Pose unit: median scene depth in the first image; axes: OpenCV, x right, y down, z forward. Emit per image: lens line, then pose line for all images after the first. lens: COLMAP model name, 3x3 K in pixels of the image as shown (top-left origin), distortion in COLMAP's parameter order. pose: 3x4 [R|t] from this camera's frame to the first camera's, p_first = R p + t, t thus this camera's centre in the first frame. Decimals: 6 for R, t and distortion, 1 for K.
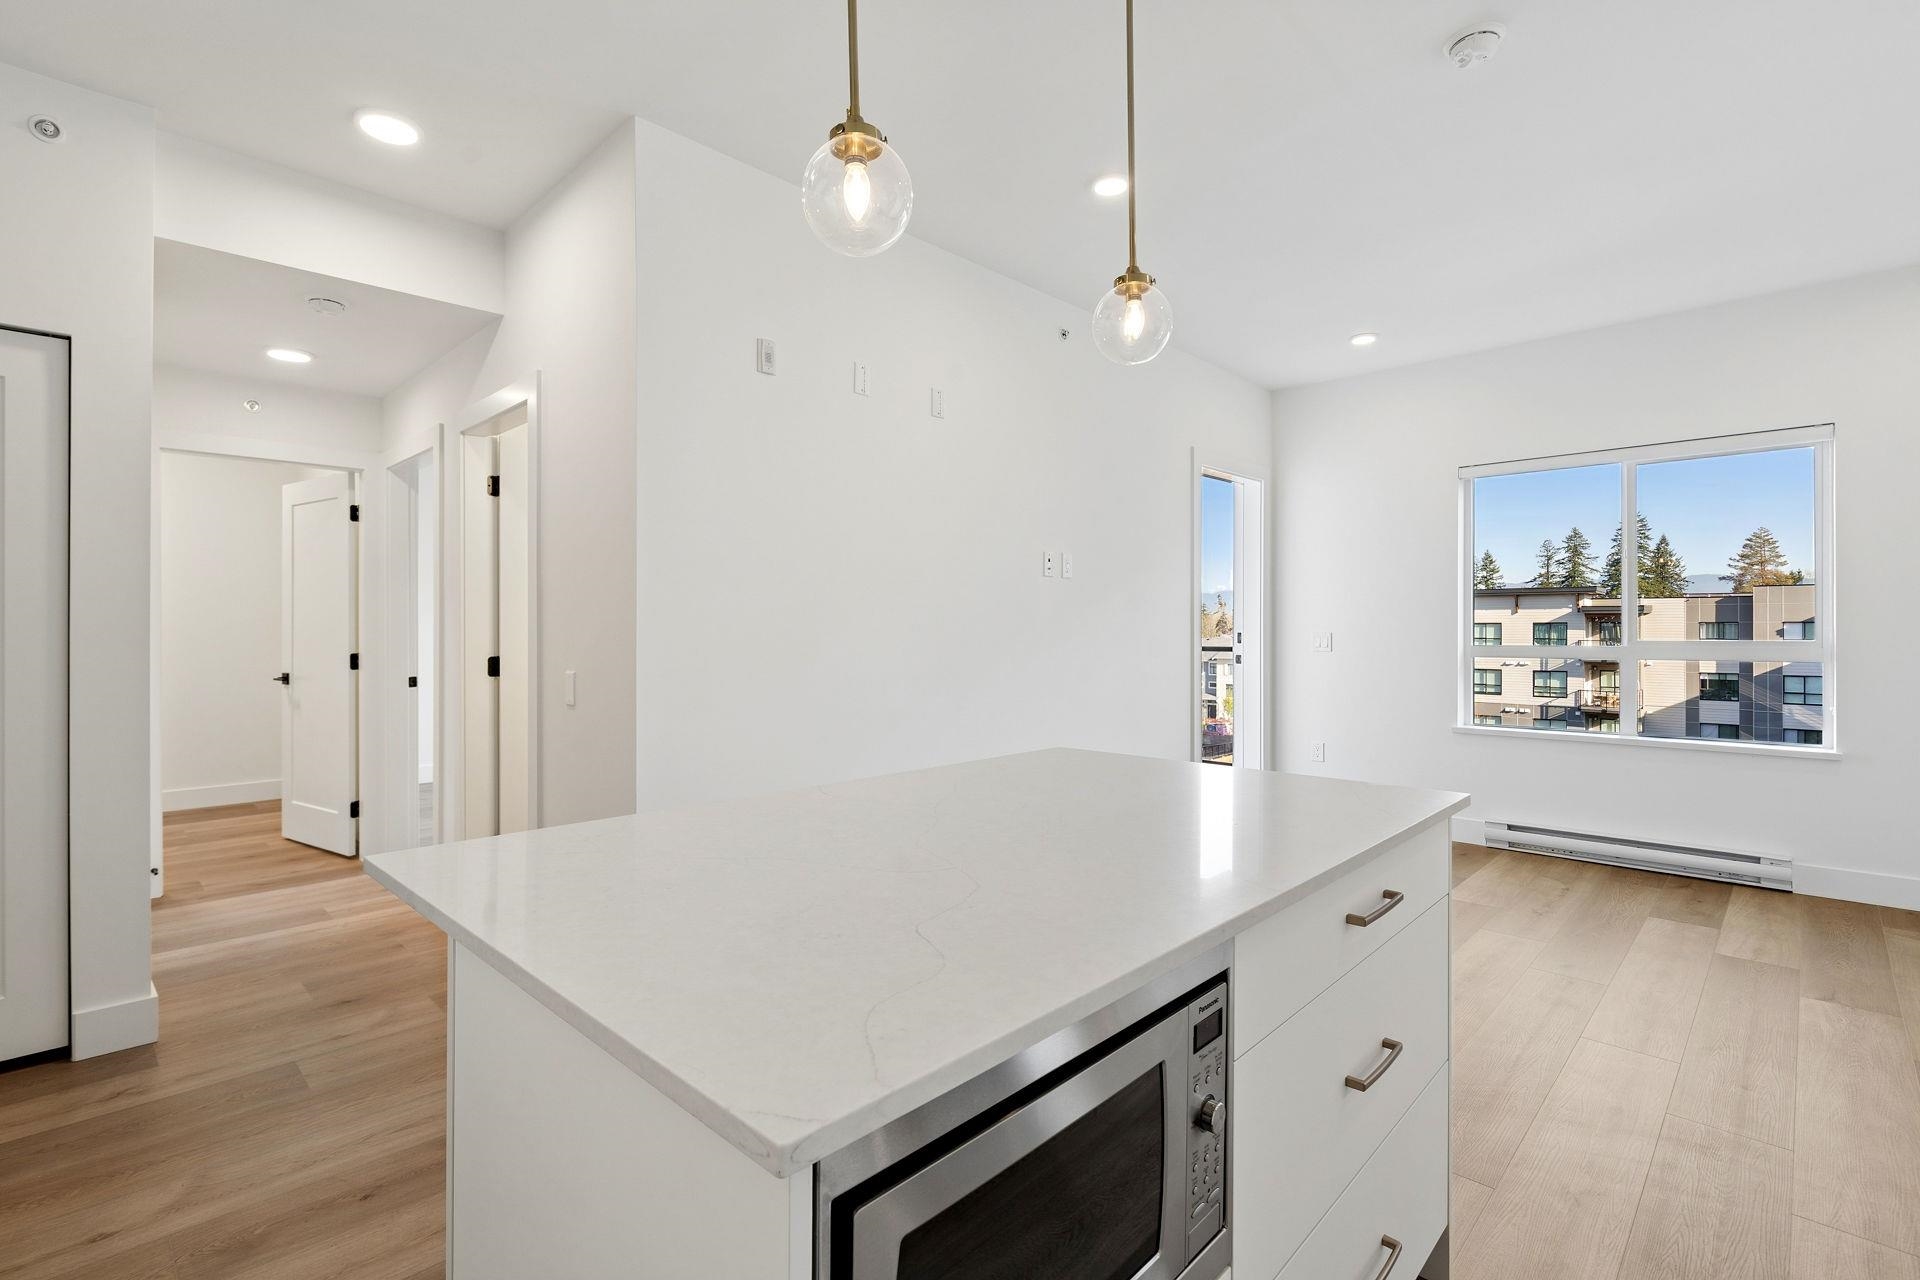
lens RADIAL K [[884.7, 0, 937.8], [0, 884.7, 618.0], [0, 0, 1]] dist [-0.003201, 0.000106]
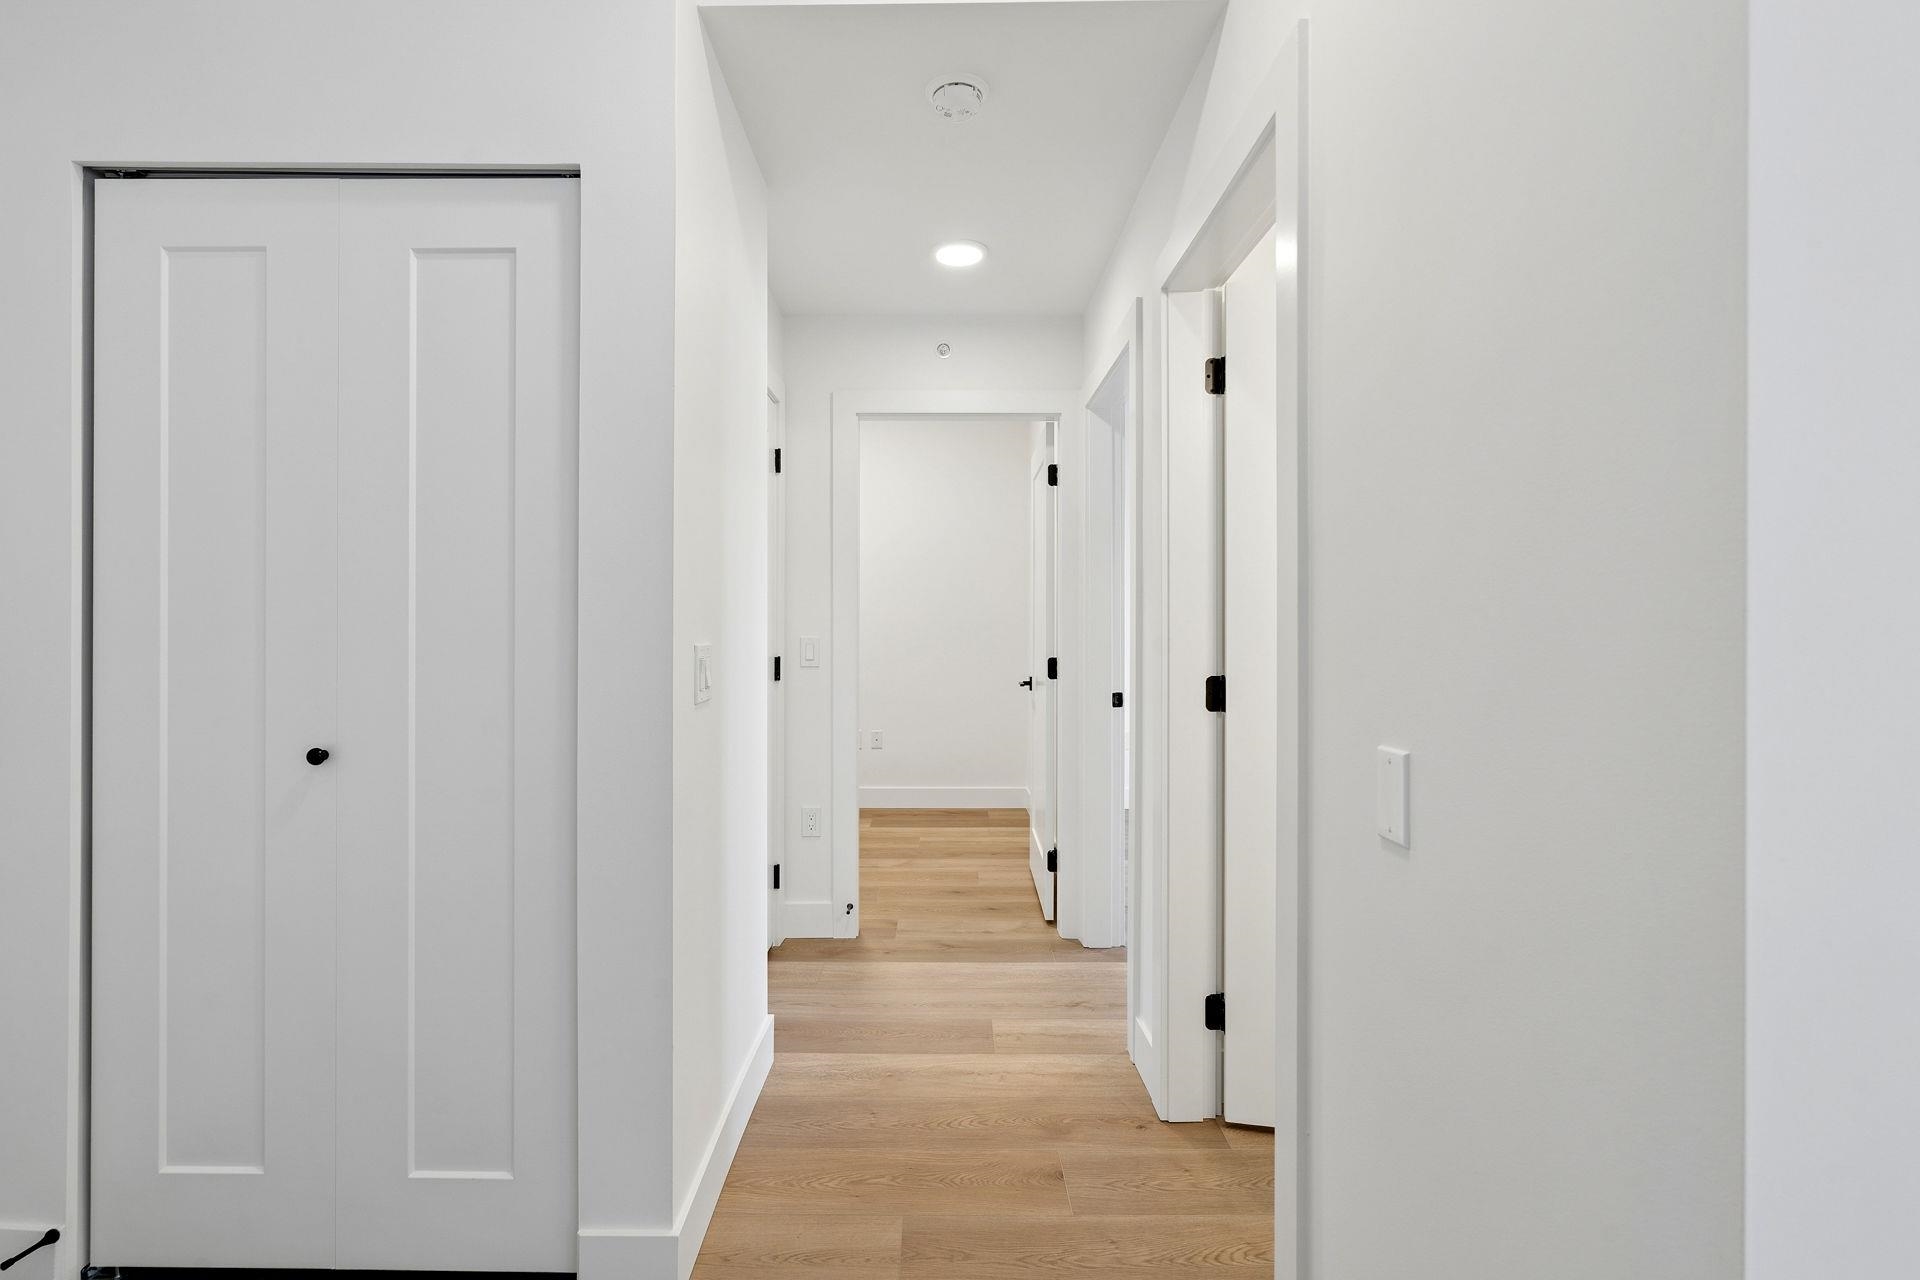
lens RADIAL K [[884.7, 0, 937.8], [0, 884.7, 618.0], [0, 0, 1]] dist [-0.003201, 0.000106]
pose [[0.701493, -0.000668, -0.712676, -0.221856], [0.002224, 0.999997, 0.001251, 0.005506], [0.712673, -0.002463, 0.701492, 0.472240]]
